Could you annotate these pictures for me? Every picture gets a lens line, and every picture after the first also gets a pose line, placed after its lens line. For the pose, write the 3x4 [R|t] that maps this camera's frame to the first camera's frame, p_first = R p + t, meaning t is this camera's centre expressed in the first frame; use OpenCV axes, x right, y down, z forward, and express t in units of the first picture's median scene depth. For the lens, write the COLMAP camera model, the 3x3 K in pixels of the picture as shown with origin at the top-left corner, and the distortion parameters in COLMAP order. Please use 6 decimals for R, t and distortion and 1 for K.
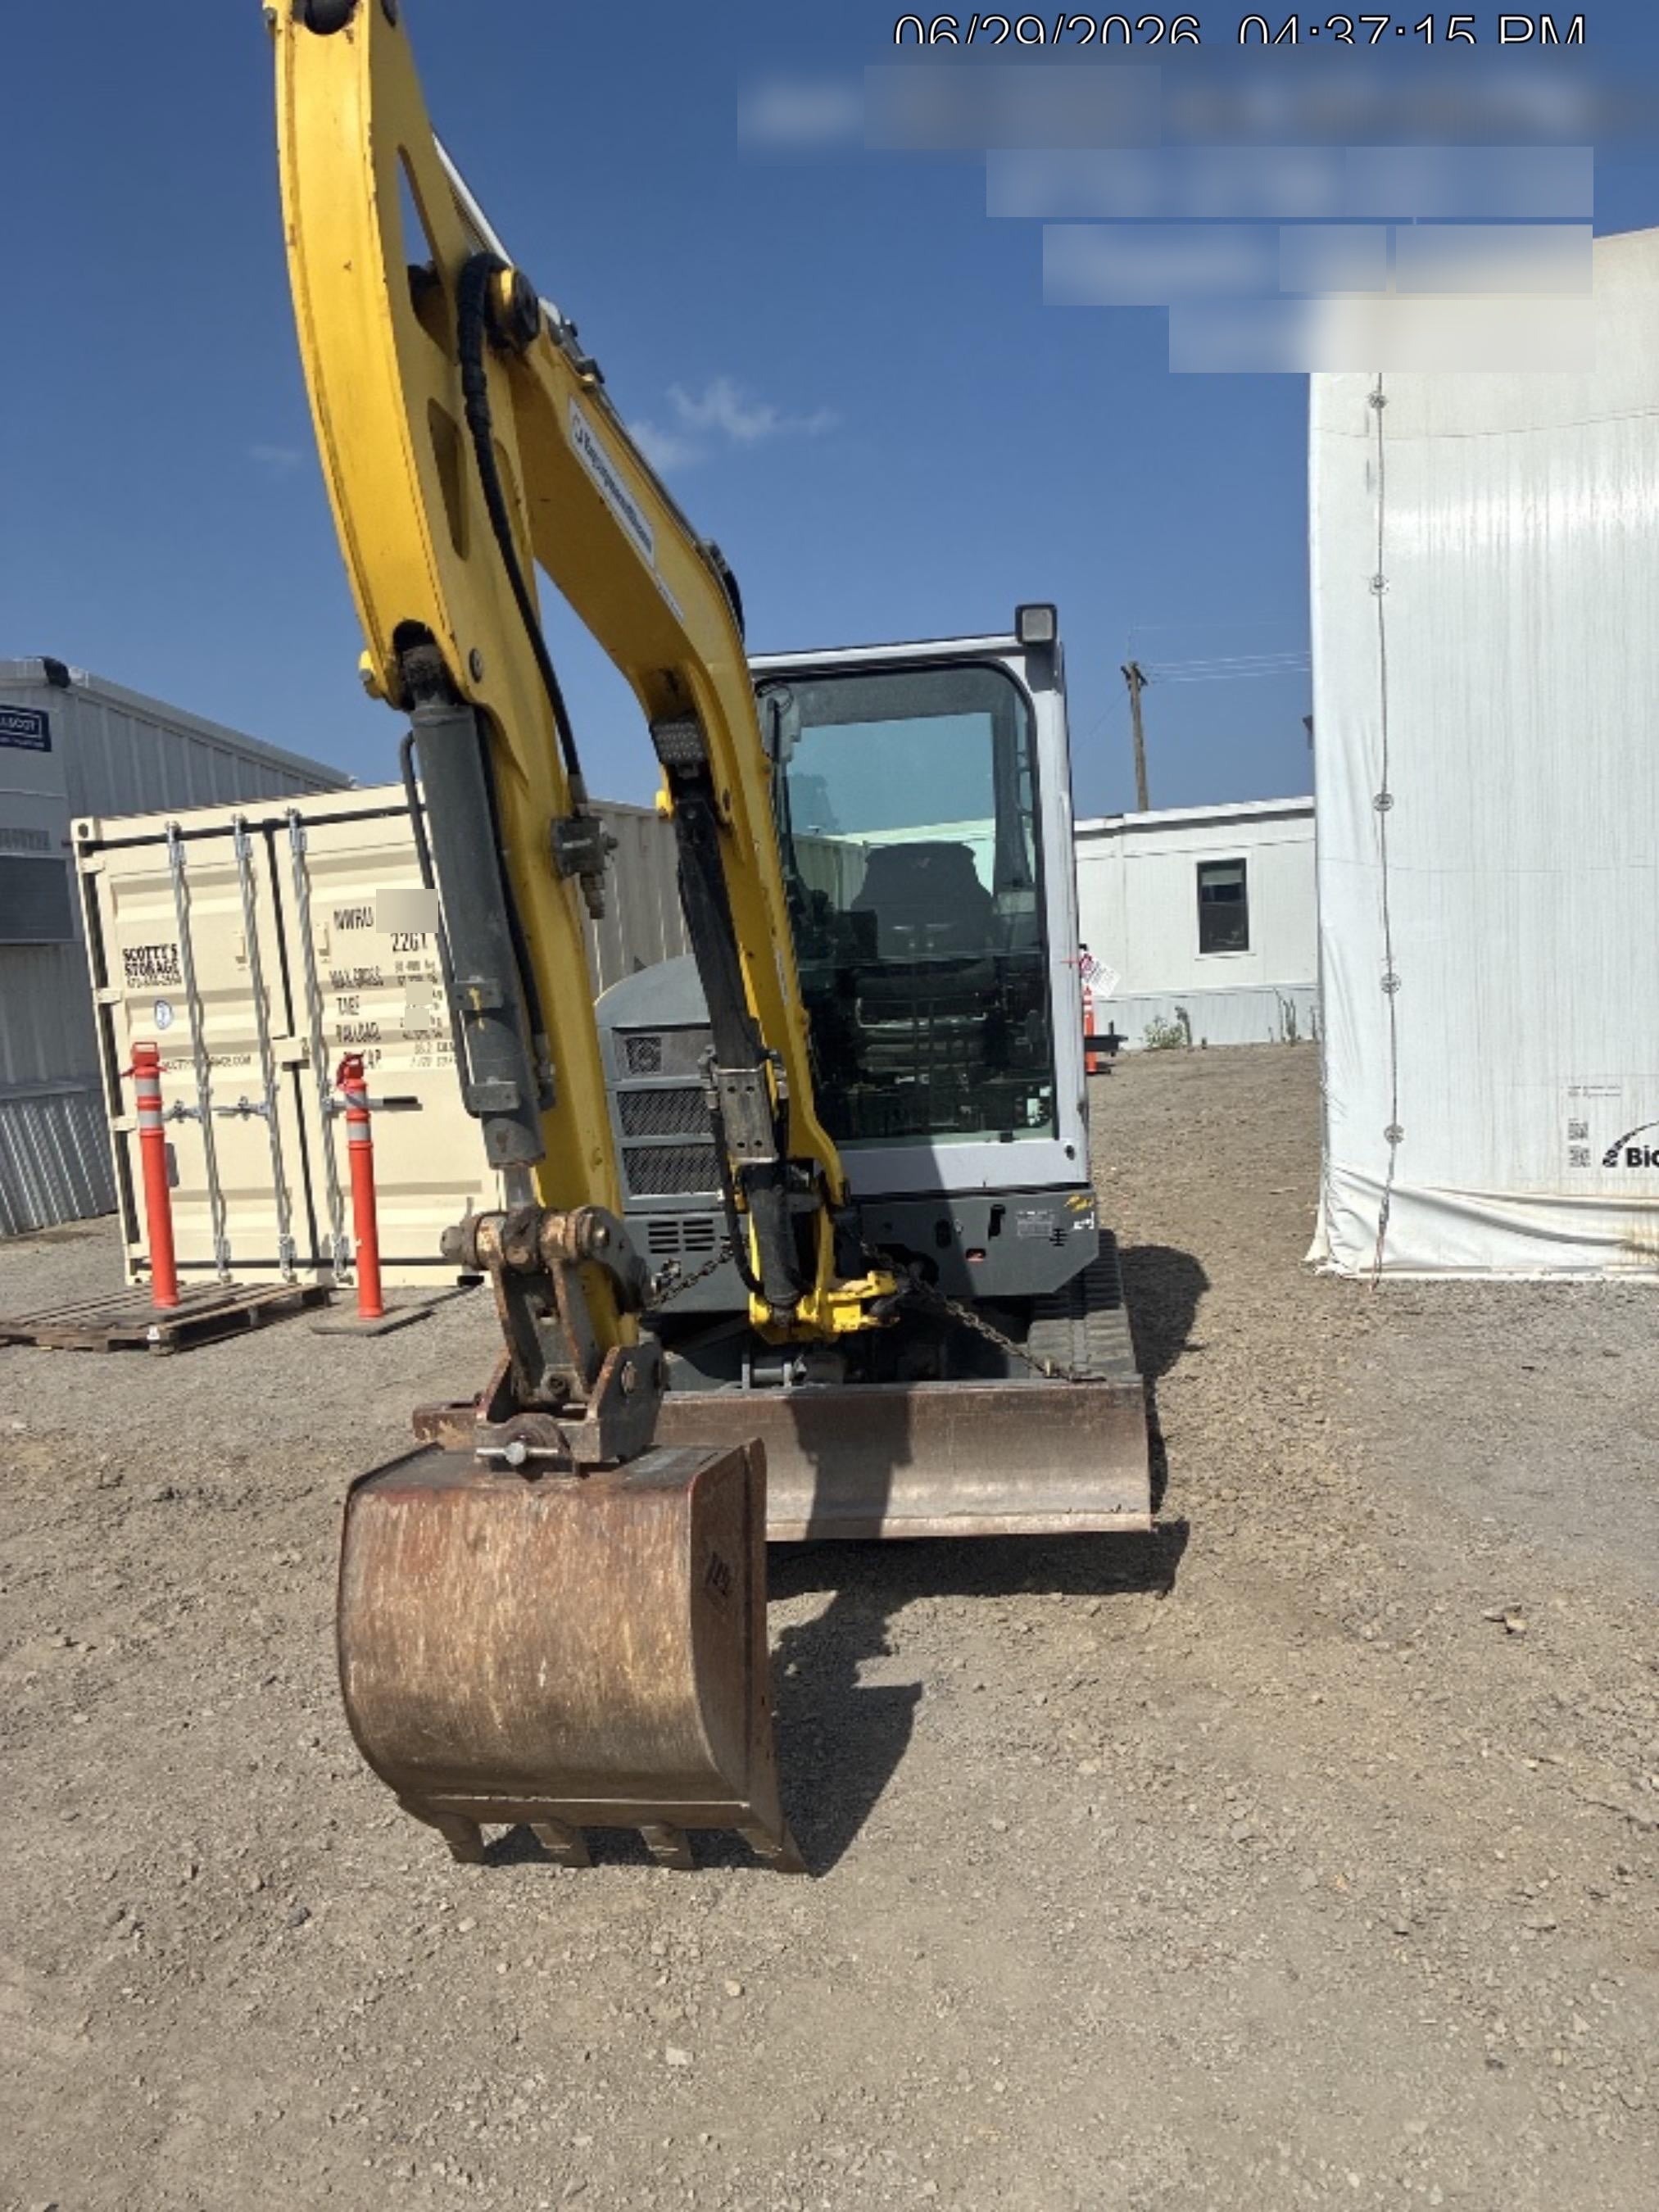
lens RADIAL K [[1628.0, 0, 899.6], [0, 1628.0, 1190.6], [0, 0, 1]] dist [0.024439, -0.002396]
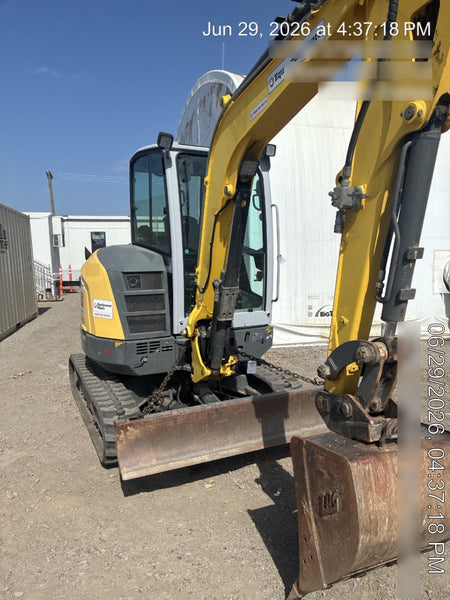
lens RADIAL K [[441.6, 0, 244.0], [0, 441.6, 323.0], [0, 0, 1]] dist [0.024439, -0.002396]
pose [[0.843869, -0.027666, 0.535836, -0.404367], [0.030692, 0.999524, 0.003271, -0.011724], [-0.535671, 0.013686, 0.844316, 0.274251]]
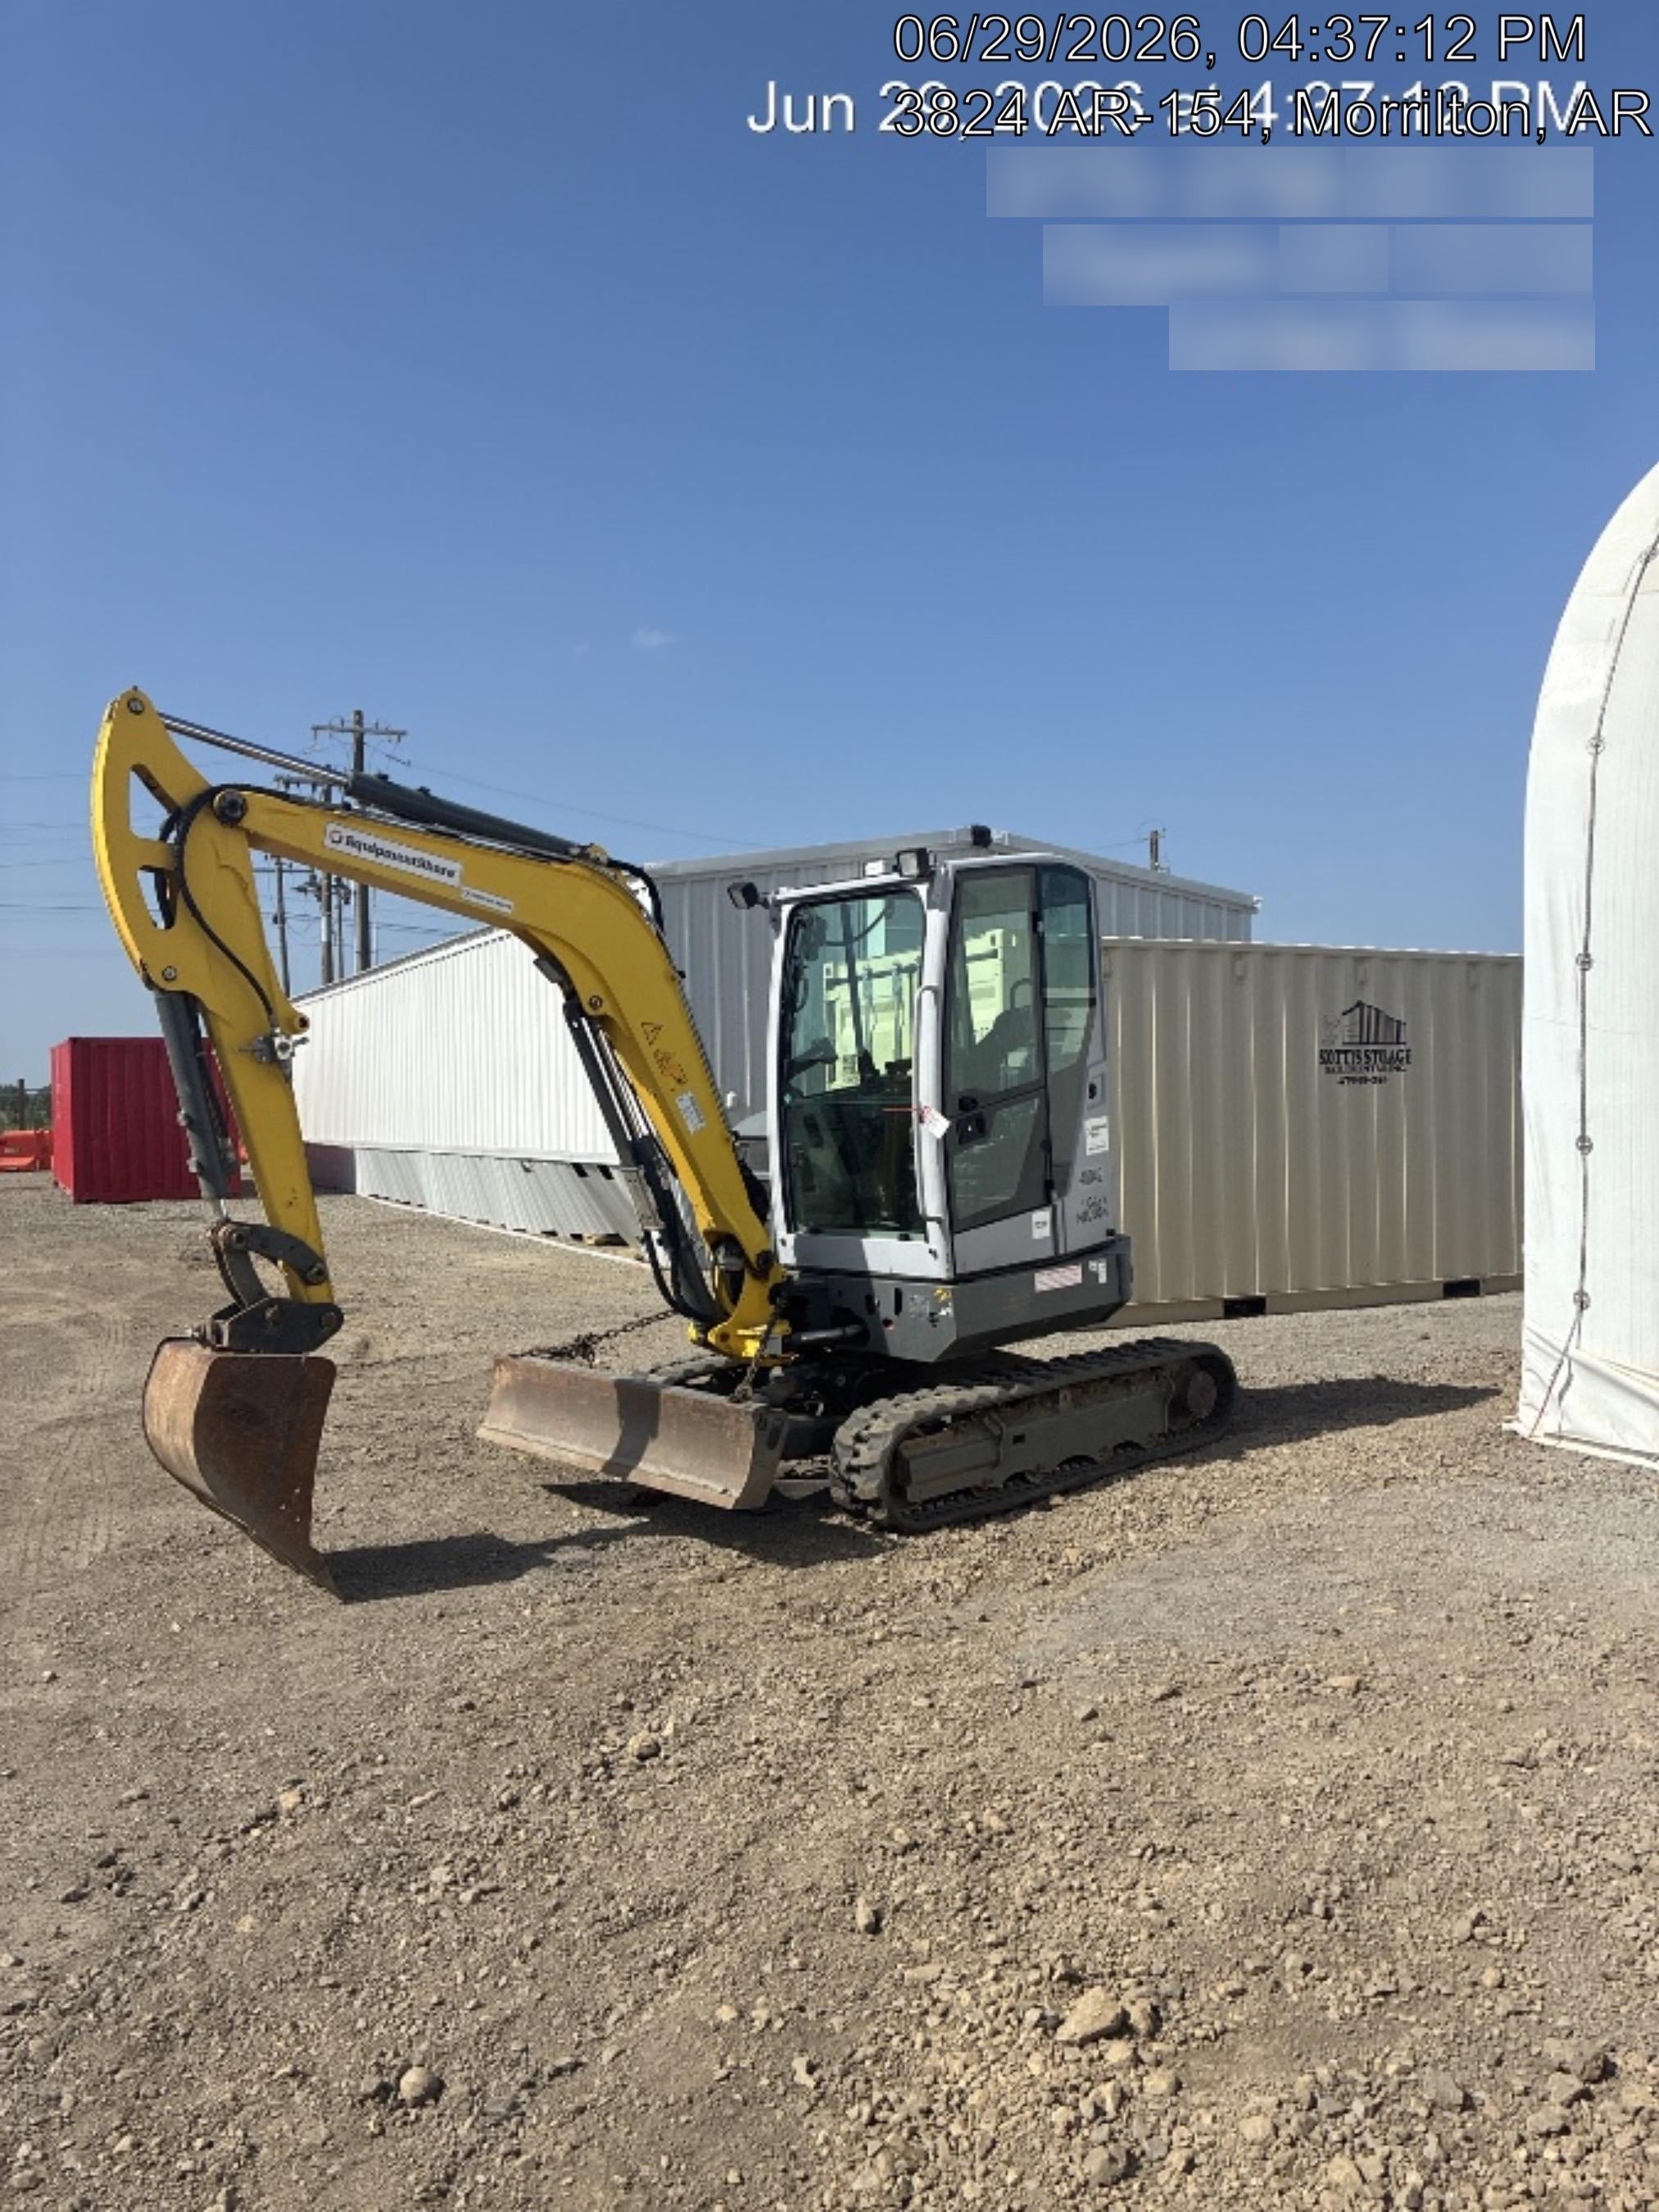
lens RADIAL K [[1650.6, 0, 829.5], [0, 1650.6, 1106.0], [0, 0, 1]] dist [0.037475, -0.048933]
pose [[0.728161, 0.053451, -0.683319, 0.926647], [-0.120724, 0.991370, -0.051098, -0.062577], [0.674691, 0.119701, 0.728329, -0.036037]]
